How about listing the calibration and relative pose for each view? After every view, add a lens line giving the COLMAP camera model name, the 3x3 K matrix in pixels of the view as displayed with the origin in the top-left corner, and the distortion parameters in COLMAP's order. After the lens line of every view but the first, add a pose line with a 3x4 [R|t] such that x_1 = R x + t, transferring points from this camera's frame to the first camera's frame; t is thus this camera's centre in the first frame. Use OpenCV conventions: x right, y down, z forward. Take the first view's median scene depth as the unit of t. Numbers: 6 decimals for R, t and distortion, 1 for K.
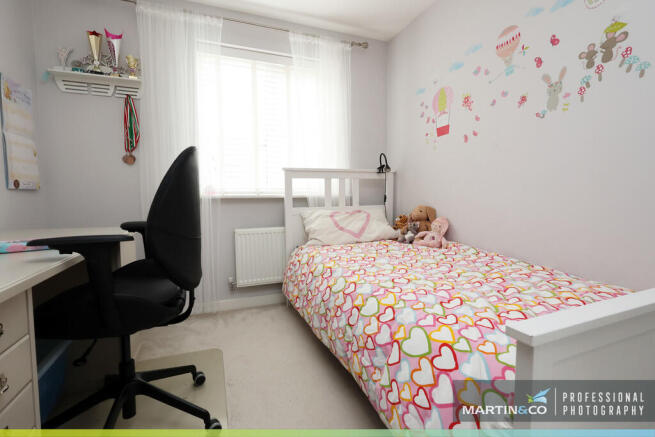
lens RADIAL K [[301.9, 0, 326.6], [0, 301.9, 217.6], [0, 0, 1]] dist [-0.003397, 0.000844]
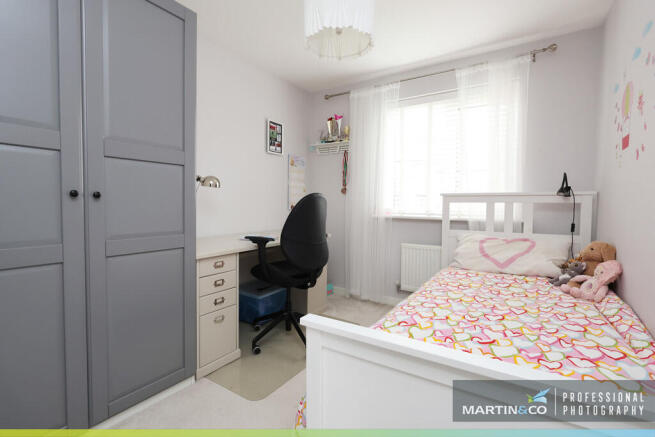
lens RADIAL K [[301.9, 0, 323.9], [0, 301.9, 215.6], [0, 0, 1]] dist [-0.003397, 0.000844]
pose [[0.575991, 0.048296, -0.816028, 0.521249], [-0.073858, 0.997245, 0.006889, -0.058519], [0.814112, 0.056302, 0.577972, 0.003720]]
